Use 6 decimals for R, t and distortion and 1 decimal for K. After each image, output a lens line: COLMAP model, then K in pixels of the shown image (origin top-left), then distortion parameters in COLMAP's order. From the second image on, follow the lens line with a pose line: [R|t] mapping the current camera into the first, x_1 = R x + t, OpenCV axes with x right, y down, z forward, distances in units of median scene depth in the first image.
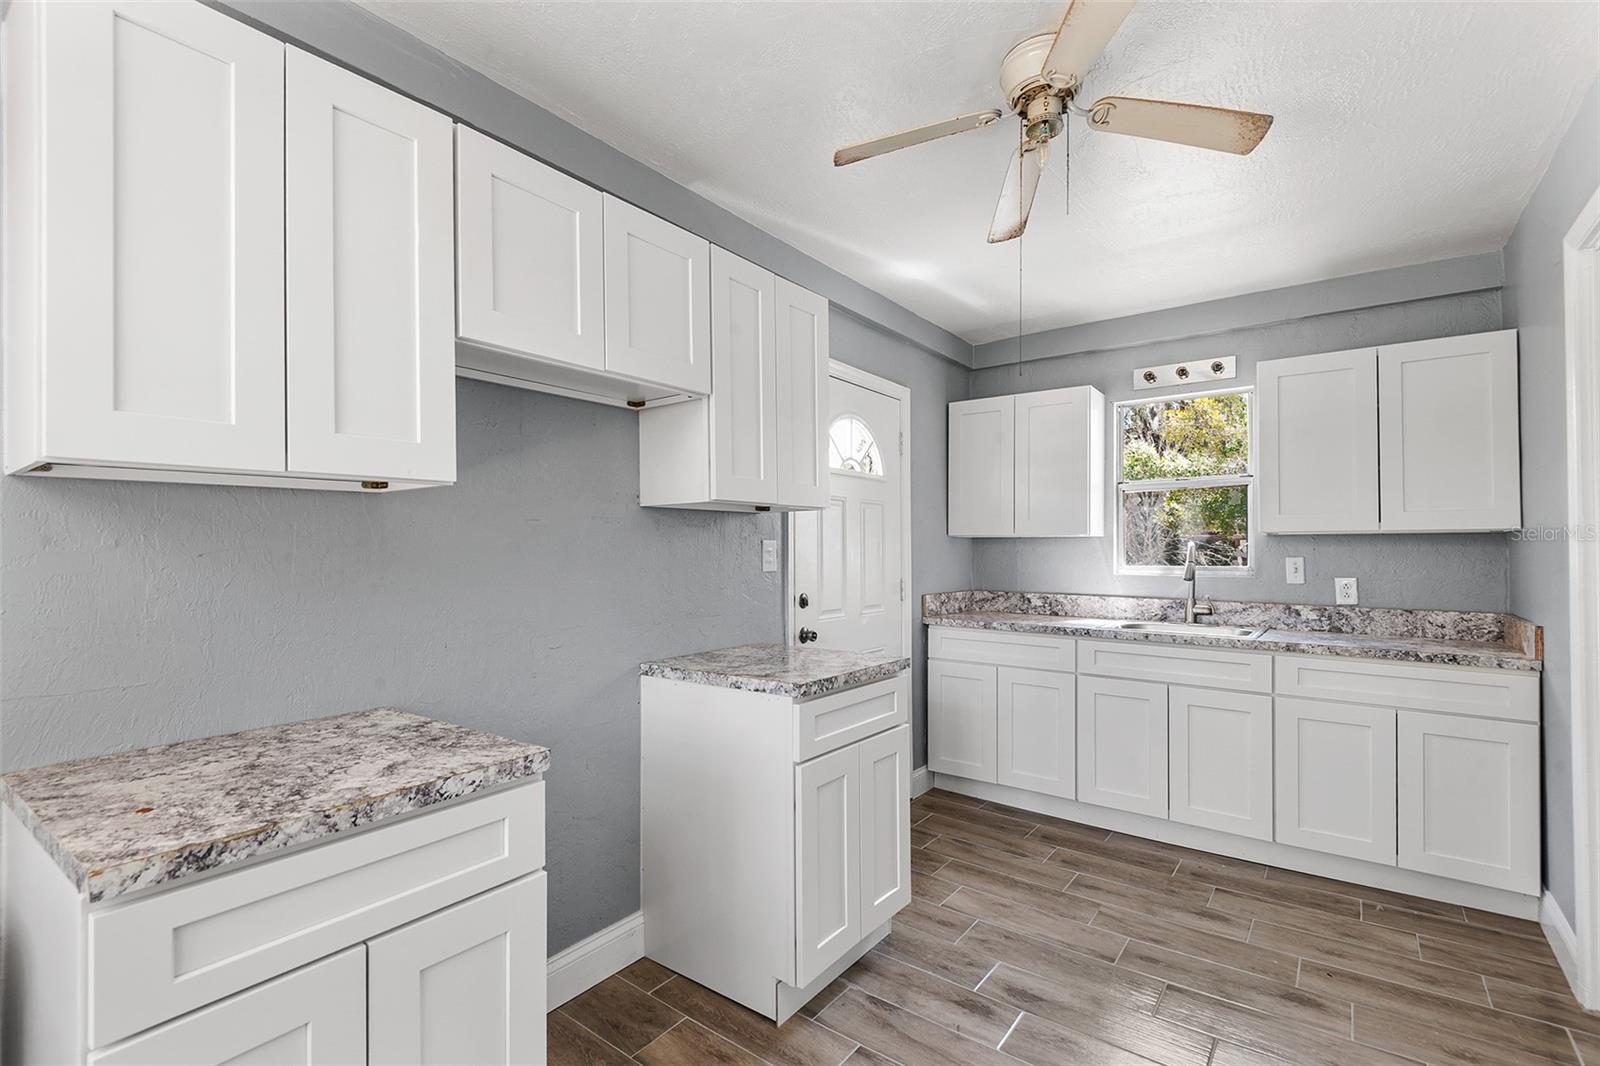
lens RADIAL K [[715.7, 0, 793.1], [0, 715.7, 538.9], [0, 0, 1]] dist [0.024660, -0.023939]
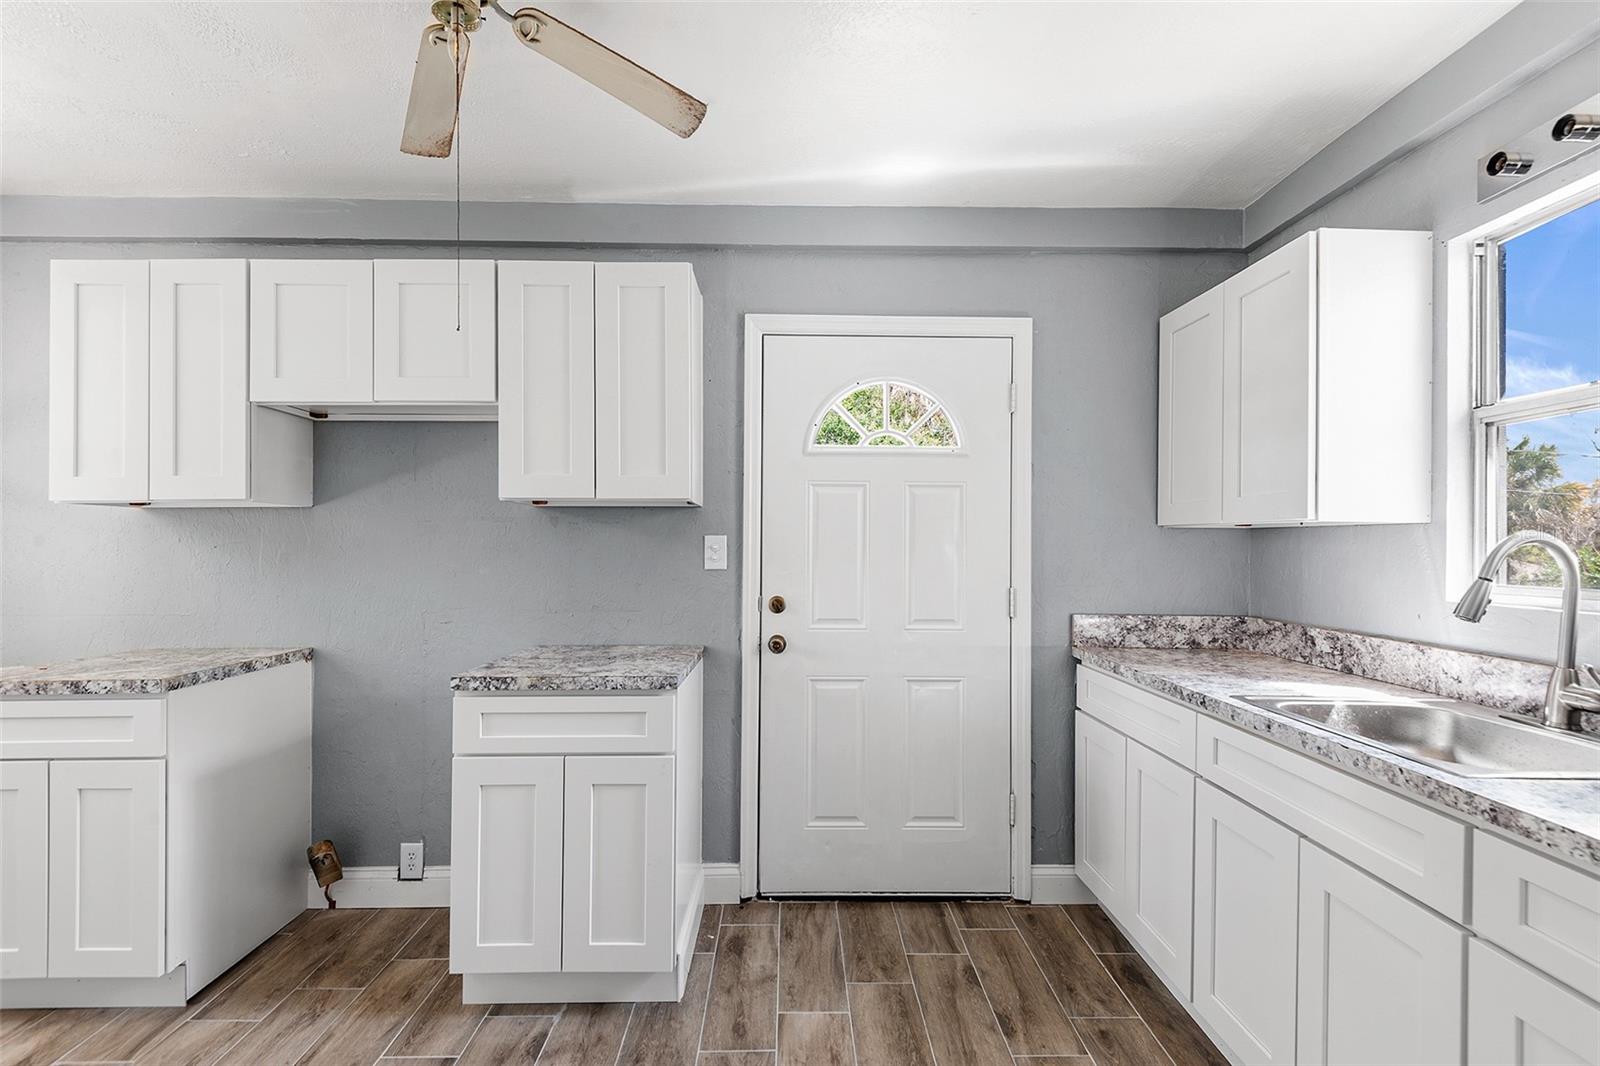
lens RADIAL K [[733.3, 0, 799.6], [0, 733.3, 540.5], [0, 0, 1]] dist [0.042071, -0.026594]
pose [[0.628472, -0.001863, -0.777830, 0.719682], [0.007287, 0.999967, 0.003492, 0.004807], [0.777798, -0.007863, 0.628466, 0.454155]]
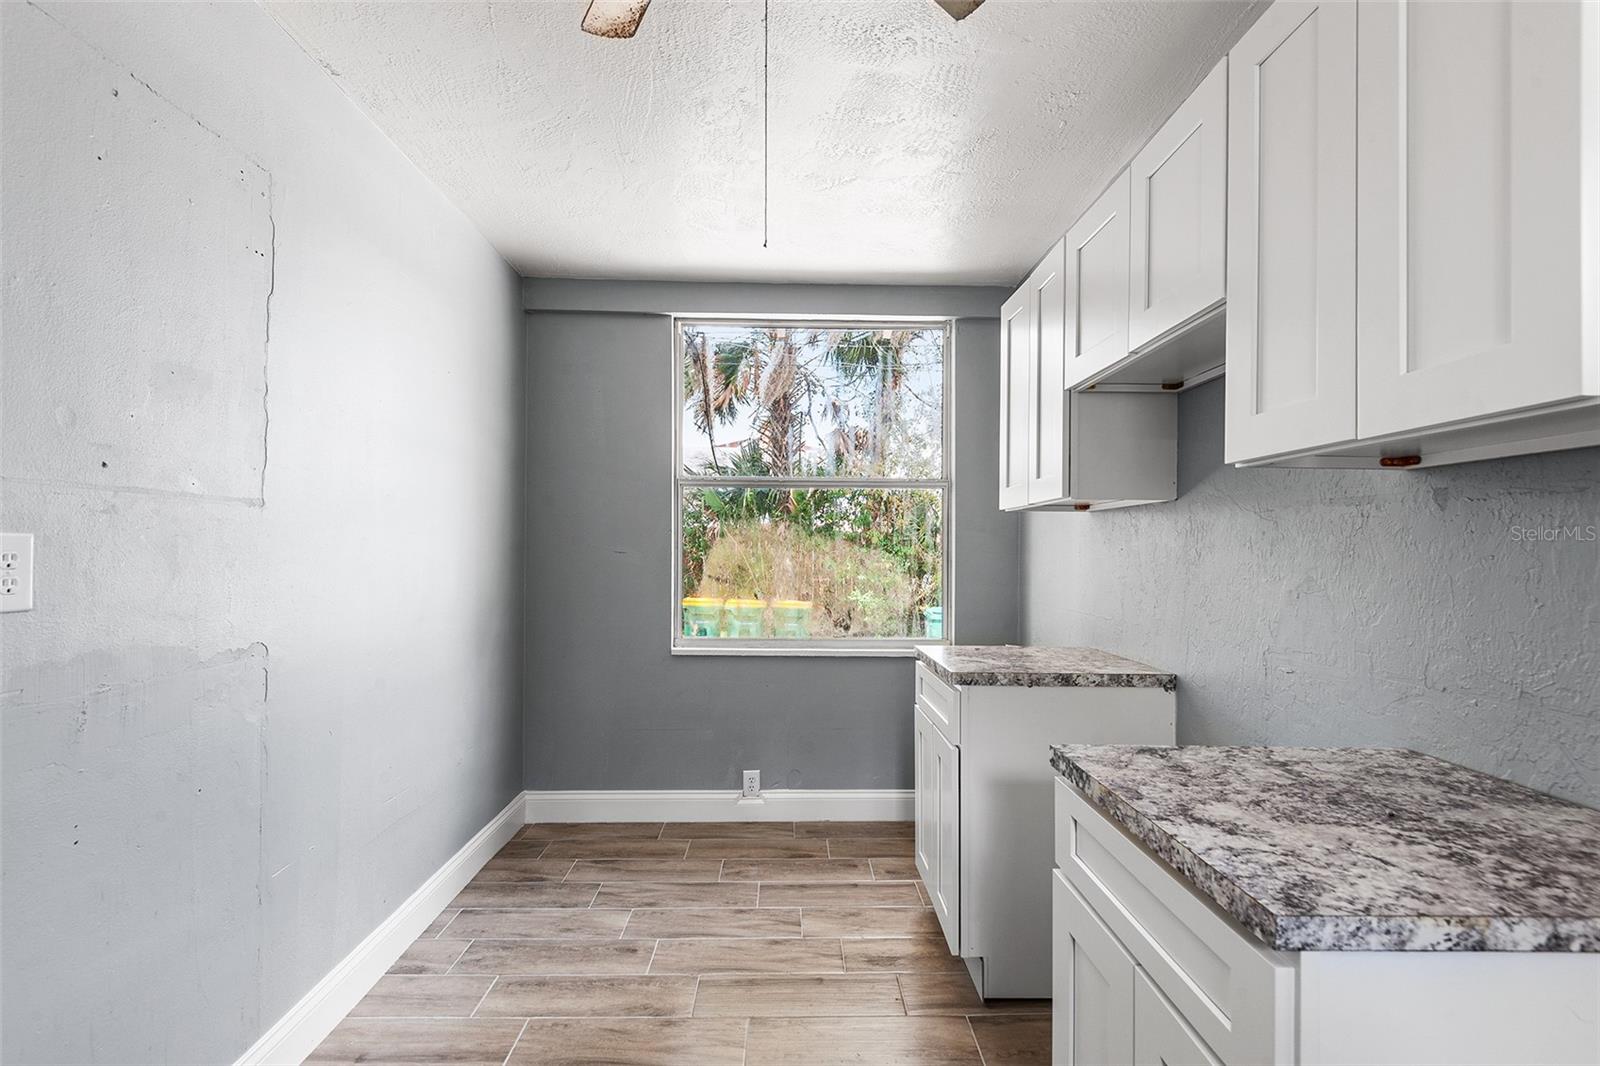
lens RADIAL K [[733.3, 0, 799.6], [0, 733.3, 540.5], [0, 0, 1]] dist [0.042071, -0.026594]
pose [[-0.783988, -0.006526, -0.620742, 0.399131], [0.004957, 0.999847, -0.016772, 0.012118], [0.620756, -0.016226, -0.783836, 0.882512]]
